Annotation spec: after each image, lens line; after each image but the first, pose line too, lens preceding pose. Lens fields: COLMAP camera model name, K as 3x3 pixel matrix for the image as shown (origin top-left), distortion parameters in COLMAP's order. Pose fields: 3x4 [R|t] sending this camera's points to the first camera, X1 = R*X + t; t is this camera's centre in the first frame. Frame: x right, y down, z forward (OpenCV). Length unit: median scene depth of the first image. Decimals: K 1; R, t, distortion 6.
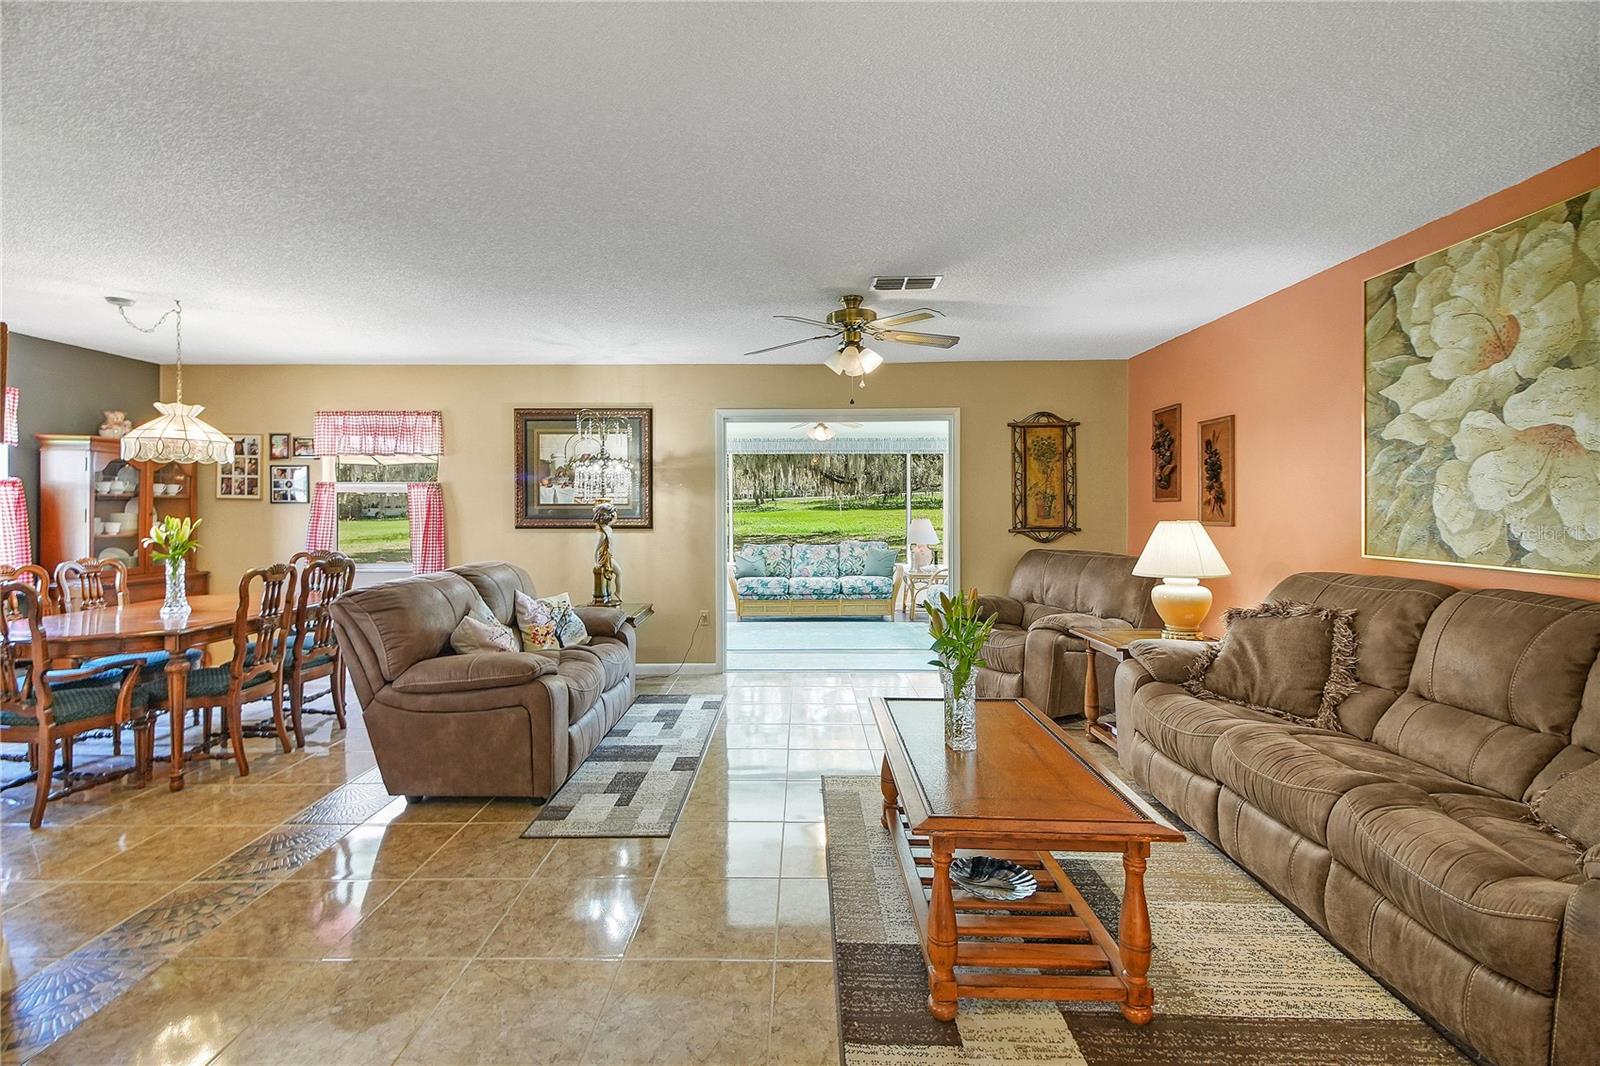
lens RADIAL K [[691.1, 0, 808.4], [0, 691.1, 512.2], [0, 0, 1]] dist [0.049784, -0.022167]
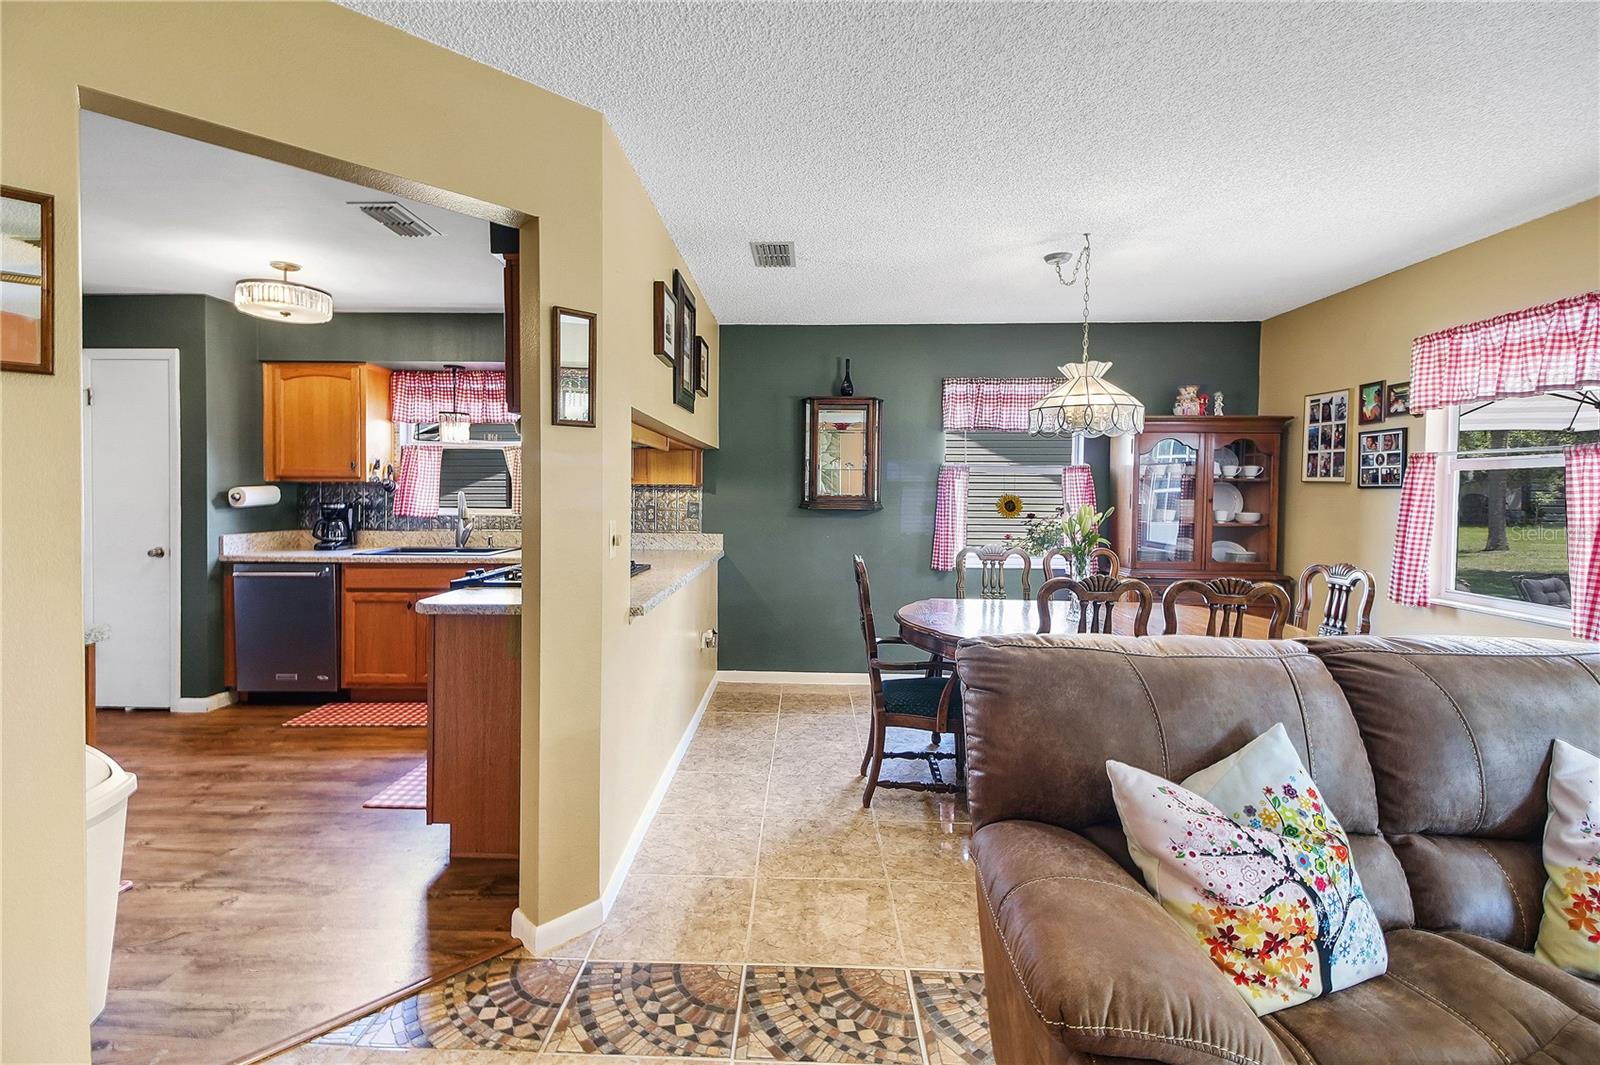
lens RADIAL K [[708.4, 0, 783.3], [0, 708.4, 504.7], [0, 0, 1]] dist [0.021100, -0.000690]
pose [[-0.026121, 0.020044, -0.999458, -0.054739], [-0.014348, 0.999688, 0.020423, -0.003875], [0.999556, 0.014873, -0.025826, 0.588984]]
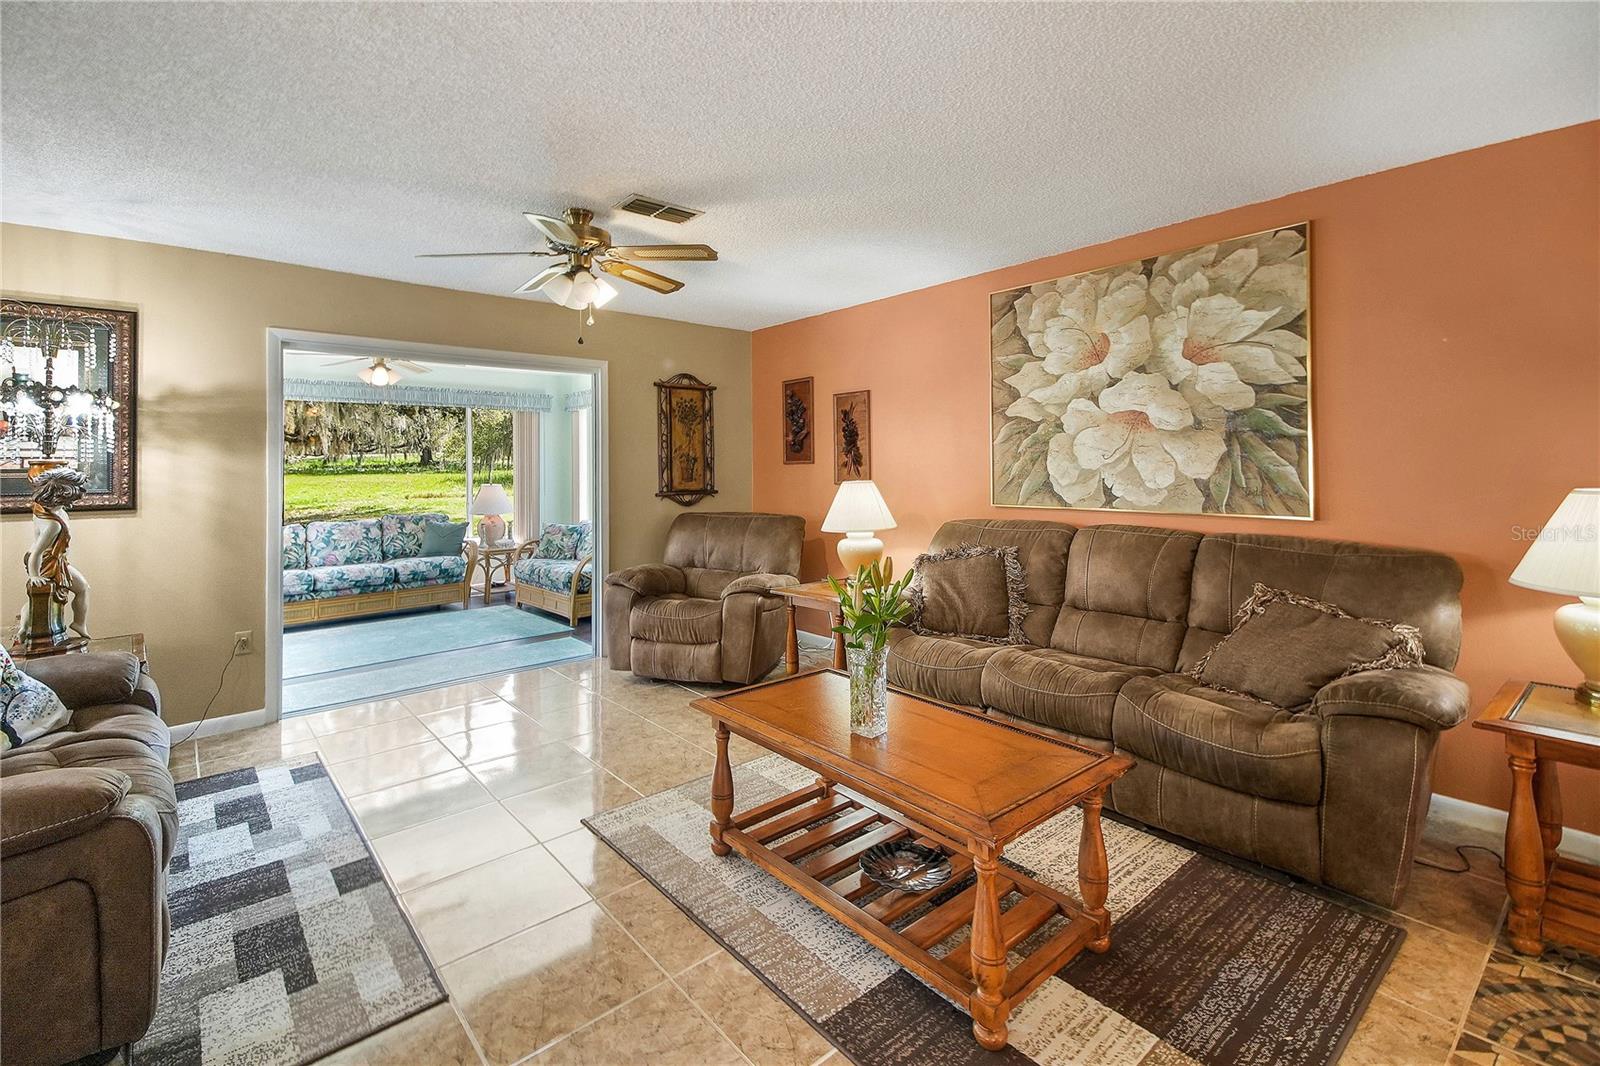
lens RADIAL K [[691.4, 0, 786.3], [0, 691.4, 466.5], [0, 0, 1]] dist [0.044241, -0.015911]
pose [[0.763076, -0.003522, 0.646299, -0.238120], [0.012171, 0.999886, -0.008920, -0.001948], [-0.646194, 0.014673, 0.763032, 0.197698]]
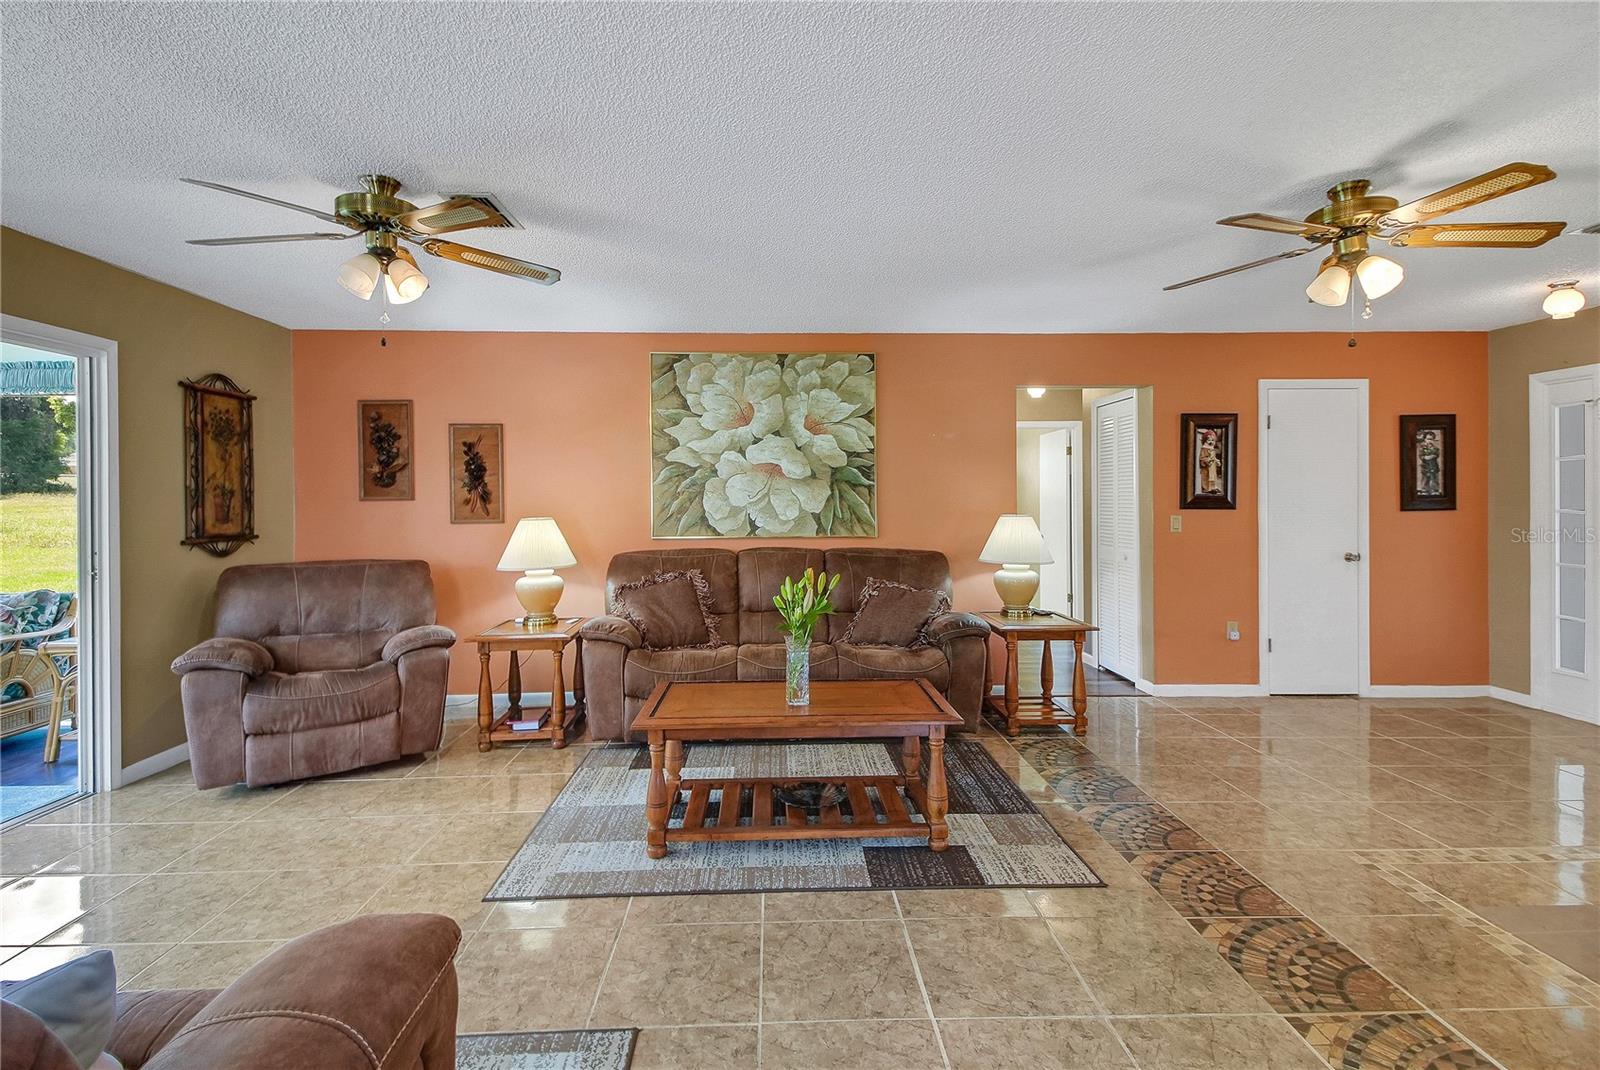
lens RADIAL K [[733.8, 0, 792.3], [0, 733.8, 506.1], [0, 0, 1]] dist [0.020224, -0.000679]
pose [[-0.027928, 0.000995, 0.999609, -0.553911], [0.012964, 0.999916, -0.000633, -0.000253], [-0.999526, 0.012941, -0.027939, 0.545756]]
